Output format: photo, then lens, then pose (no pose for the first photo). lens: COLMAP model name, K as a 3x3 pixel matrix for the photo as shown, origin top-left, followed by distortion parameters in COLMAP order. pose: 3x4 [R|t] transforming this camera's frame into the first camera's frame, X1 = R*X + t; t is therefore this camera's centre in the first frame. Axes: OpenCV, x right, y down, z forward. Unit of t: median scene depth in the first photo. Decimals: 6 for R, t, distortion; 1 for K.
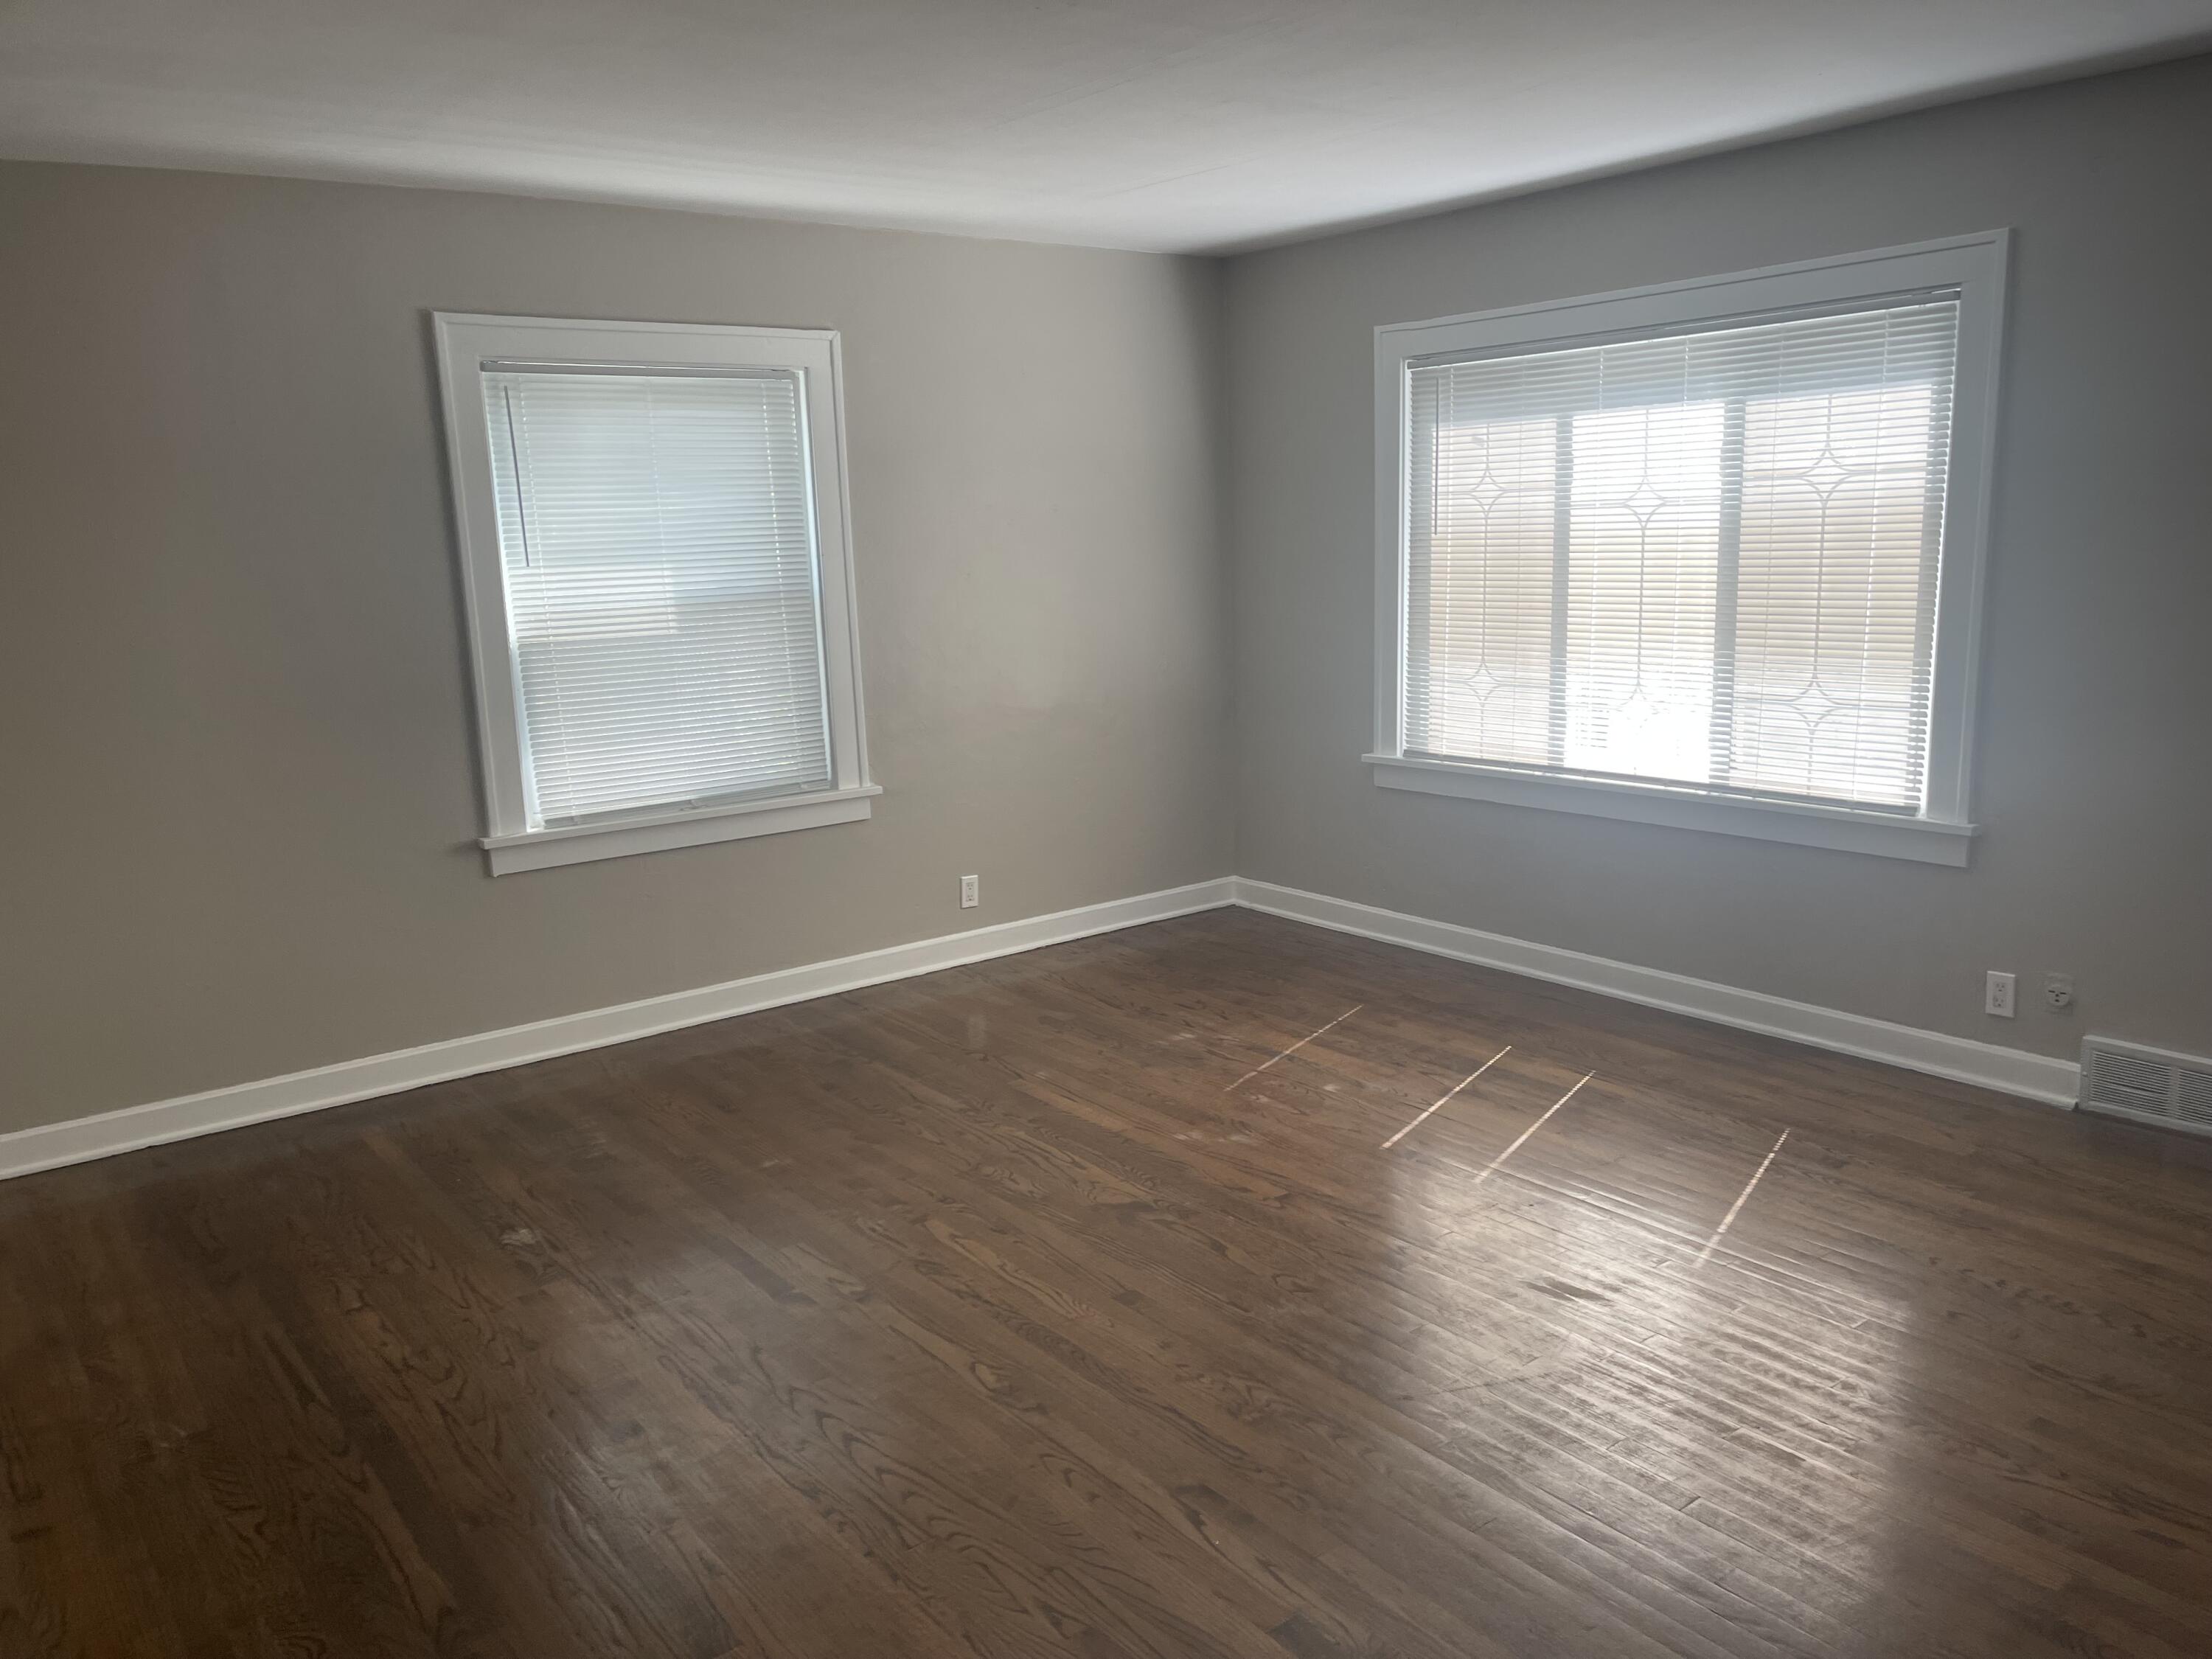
lens RADIAL K [[1663.4, 0, 1106.0], [0, 1663.4, 829.5], [0, 0, 1]] dist [0.095681, -0.204603]
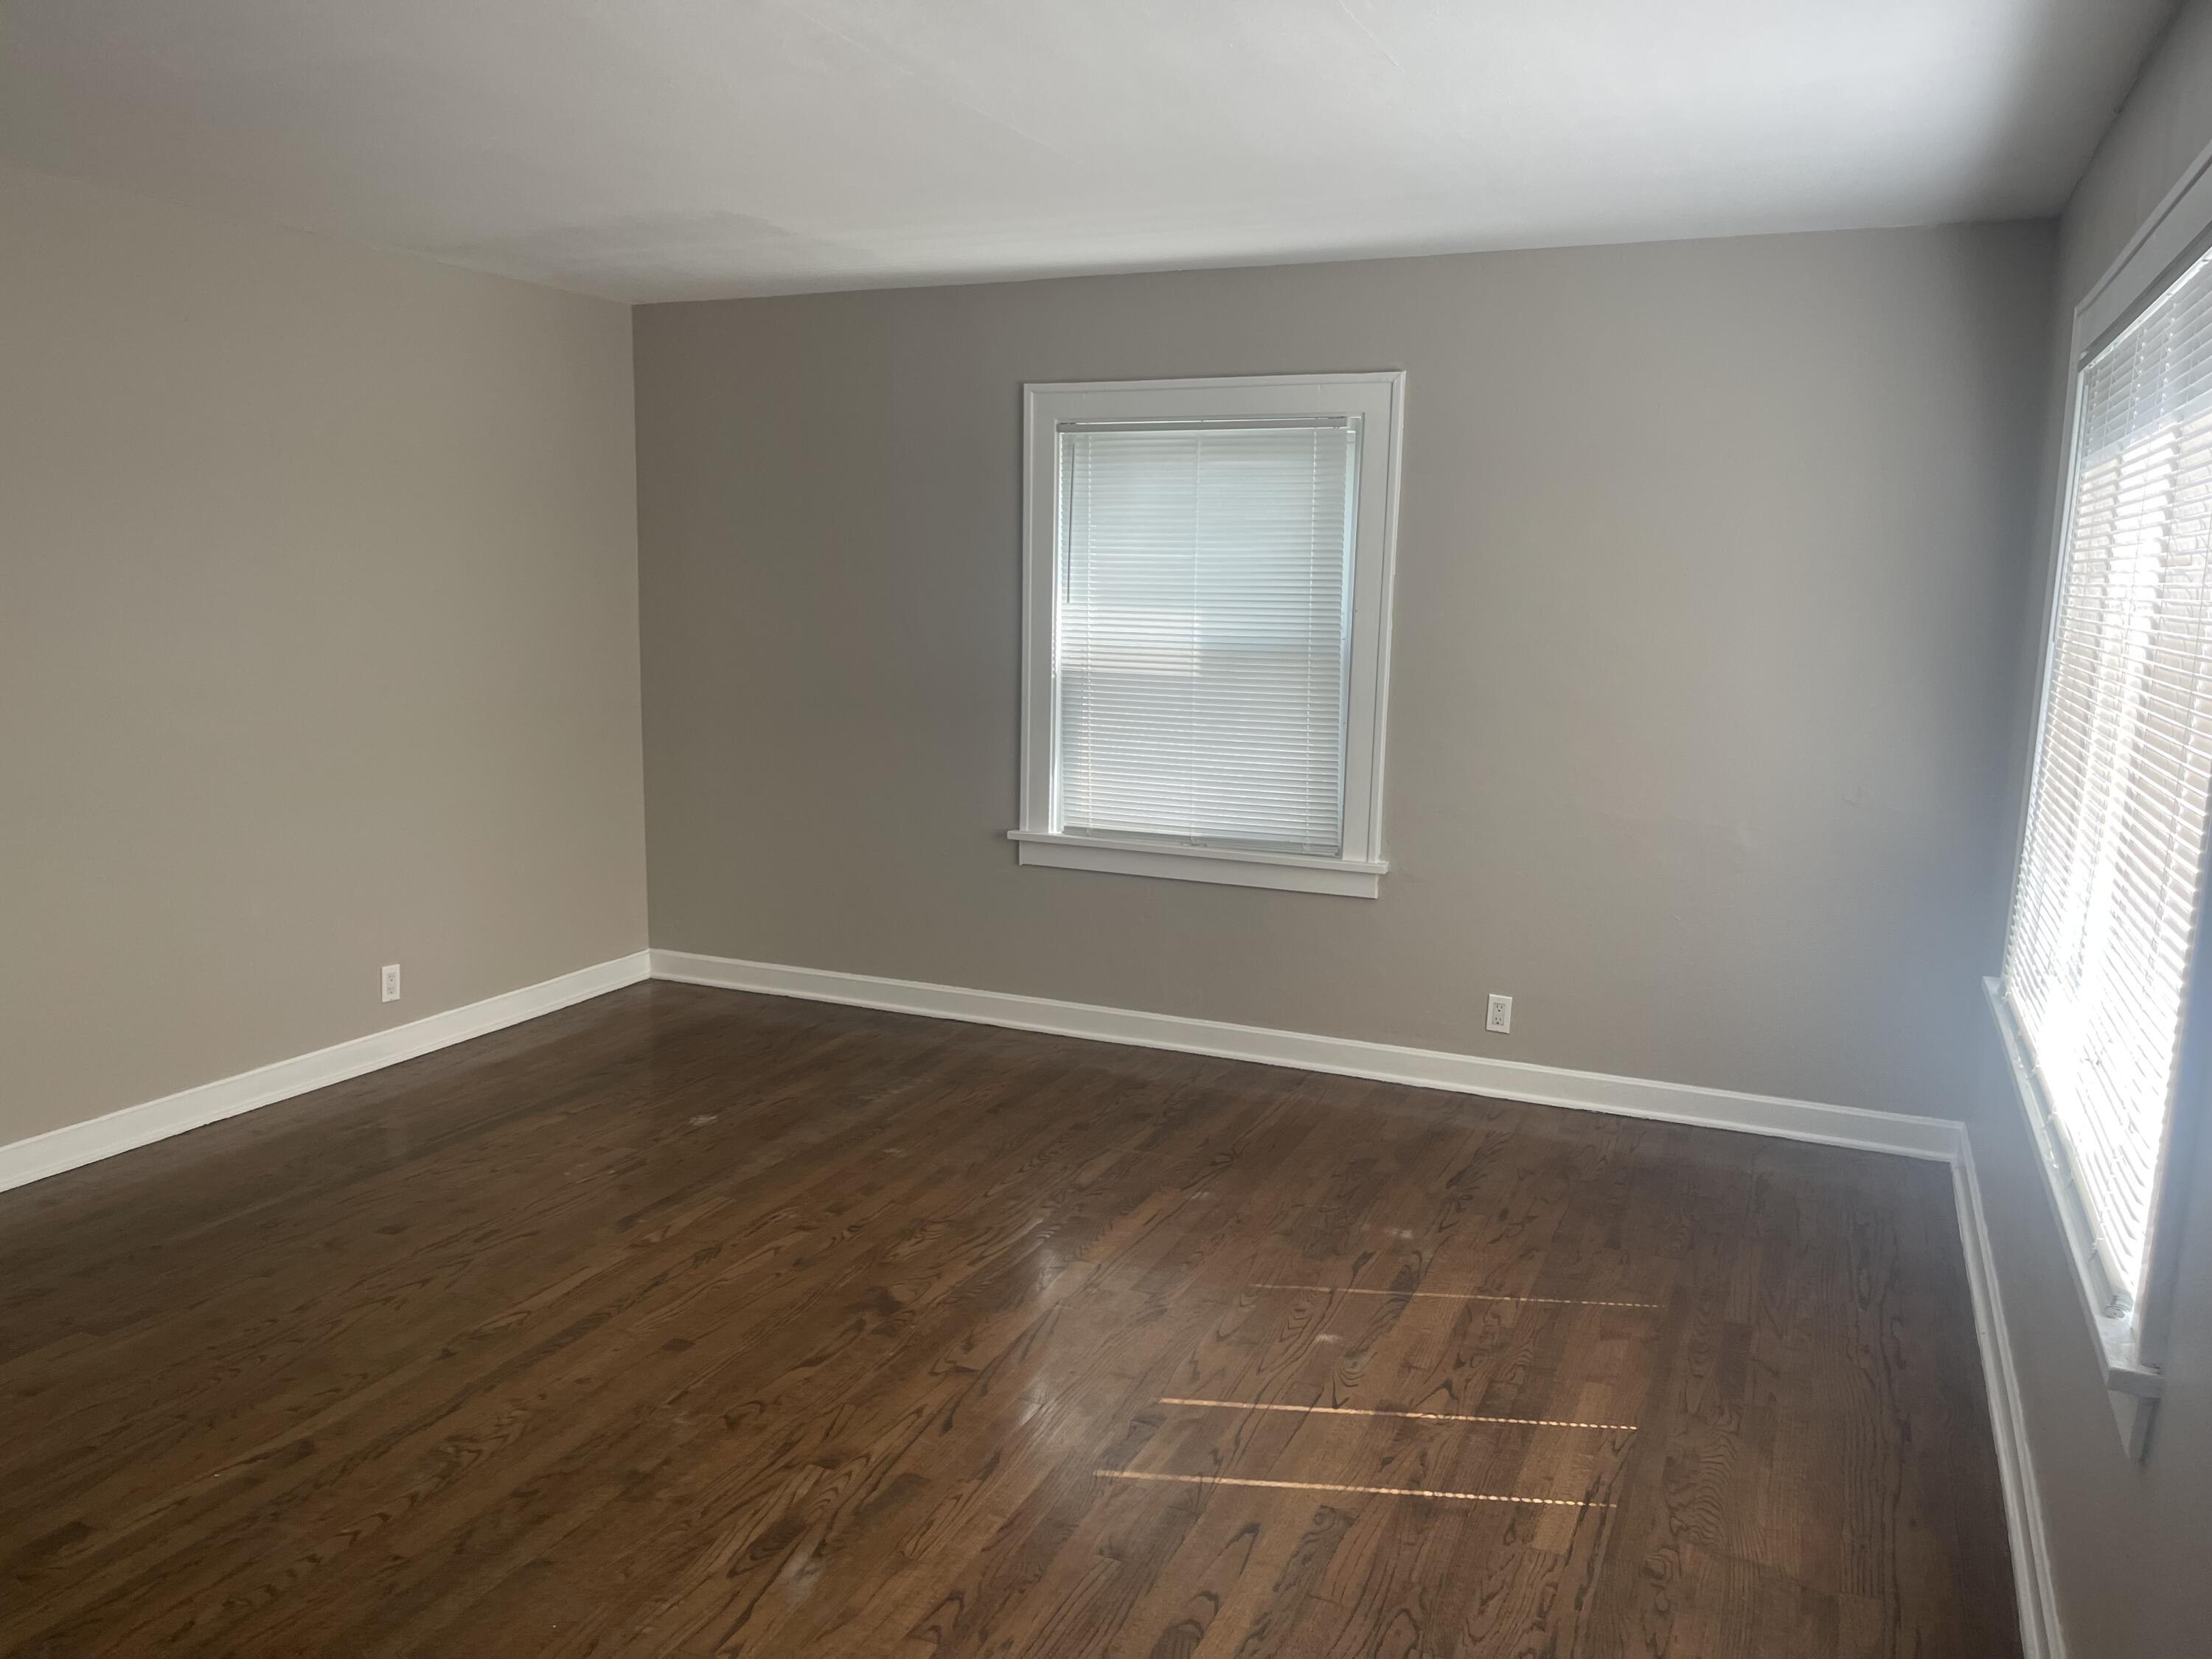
lens RADIAL K [[1663.4, 0, 1097.8], [0, 1663.4, 839.2], [0, 0, 1]] dist [0.084267, -0.096951]
pose [[0.475149, 0.183959, -0.860460, 0.657550], [-0.195327, 0.975554, 0.100705, -0.116820], [0.857951, 0.120221, 0.499466, 0.468335]]
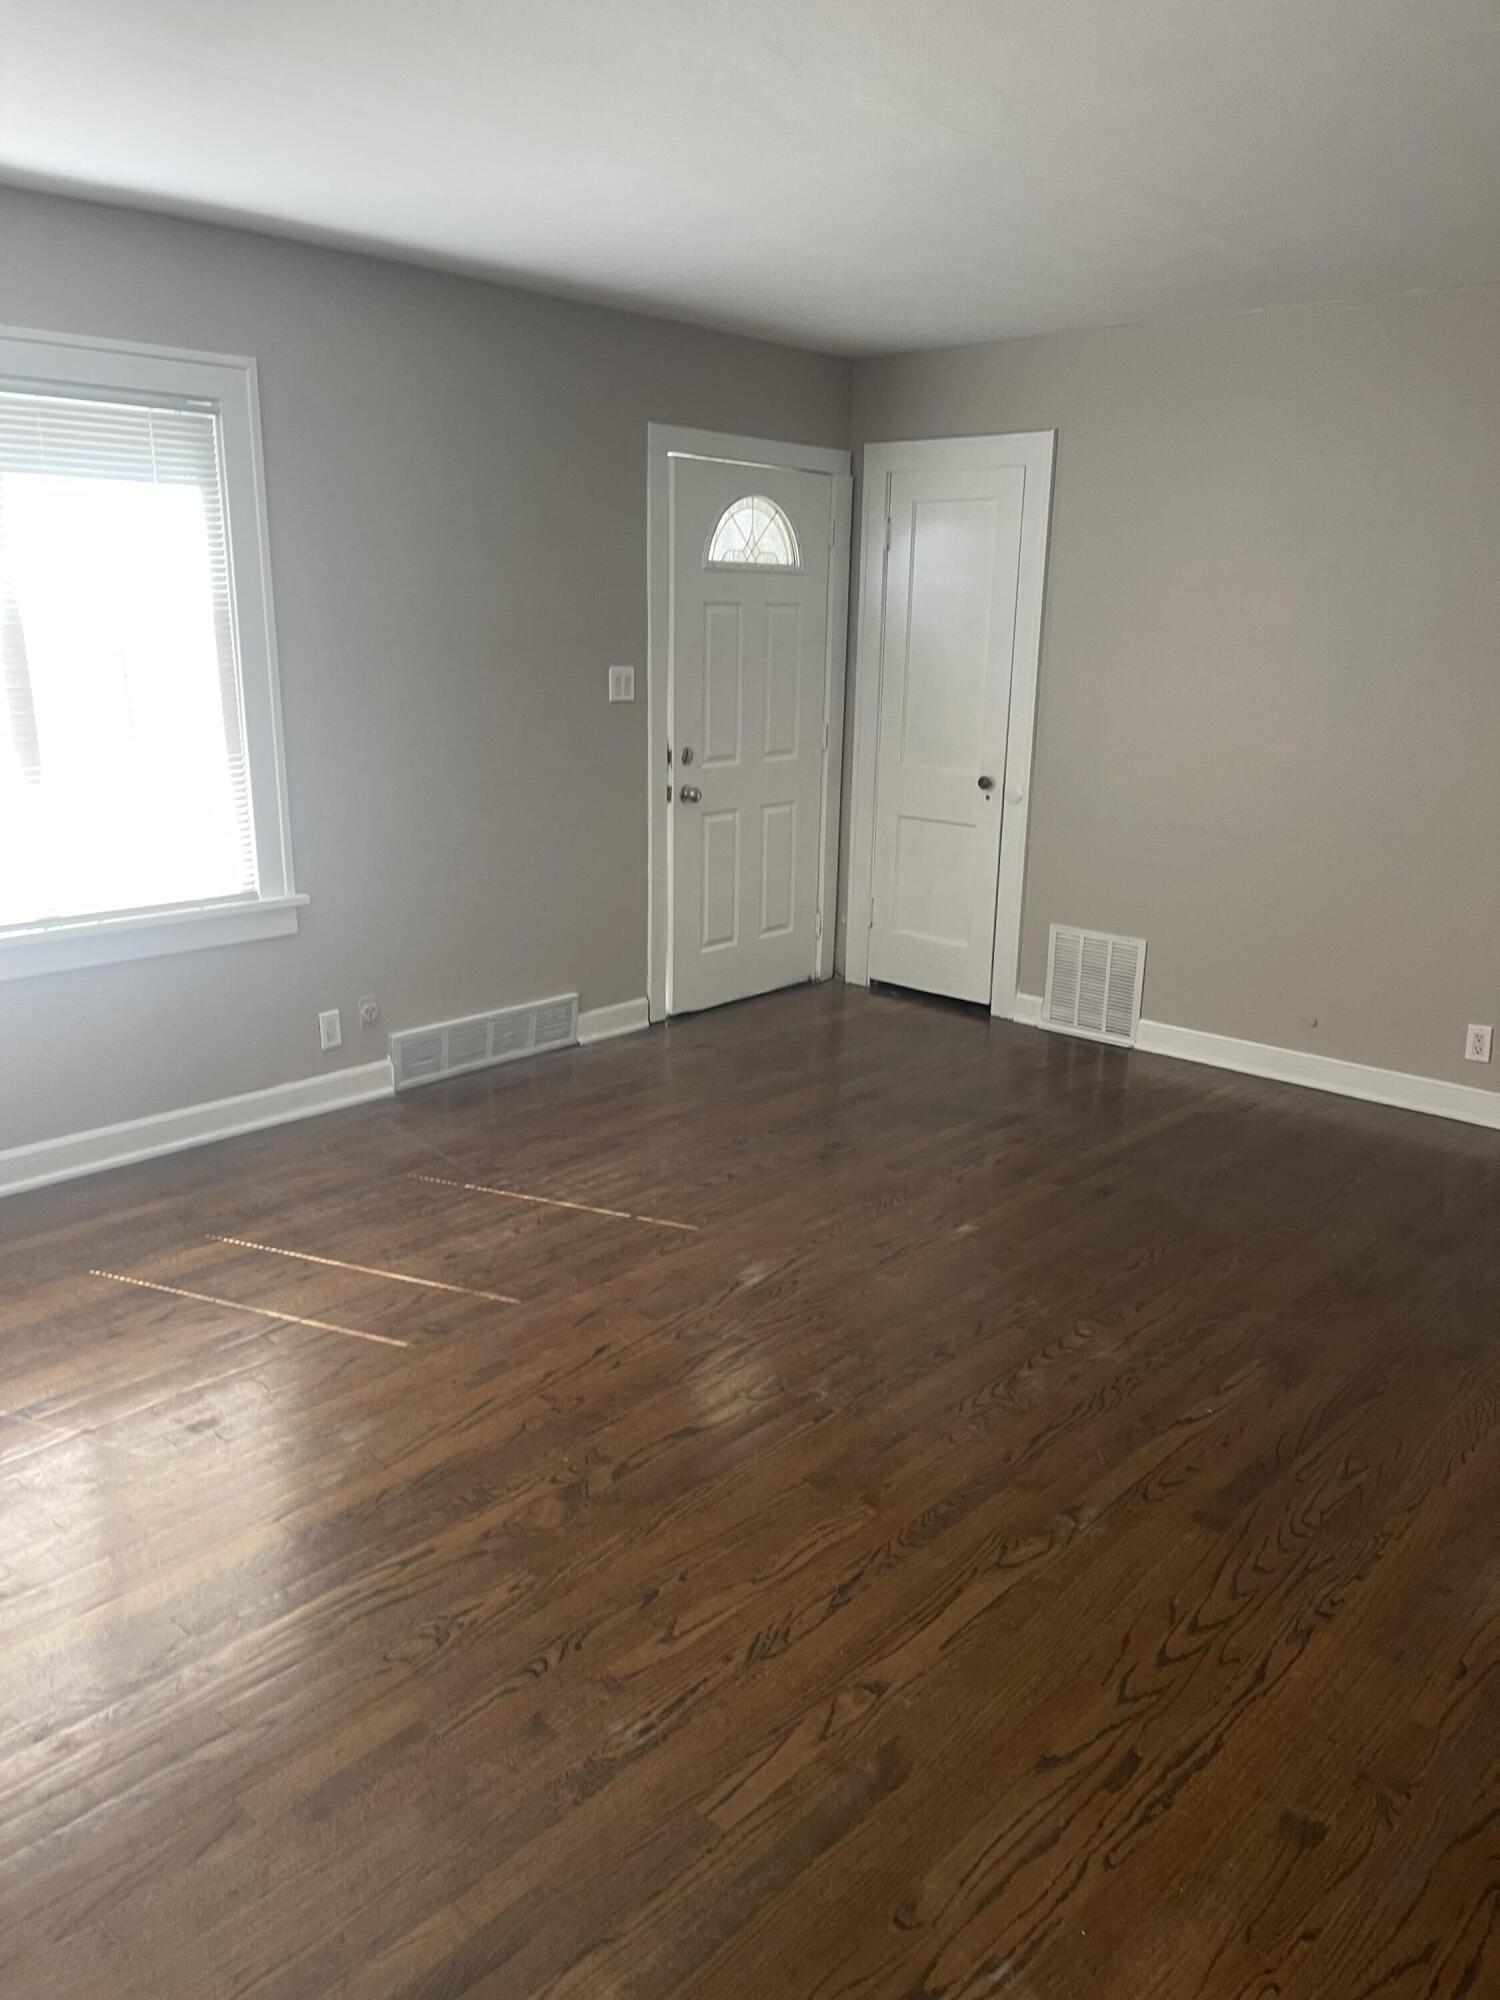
lens RADIAL K [[1503.9, 0, 750.0], [0, 1503.9, 1000.0], [0, 0, 1]] dist [0.084267, -0.096951]
pose [[-0.175607, -0.217017, 0.960243, -0.492173], [0.172889, 0.953442, 0.247097, -0.122149], [-0.969160, 0.209407, -0.129911, 0.755450]]
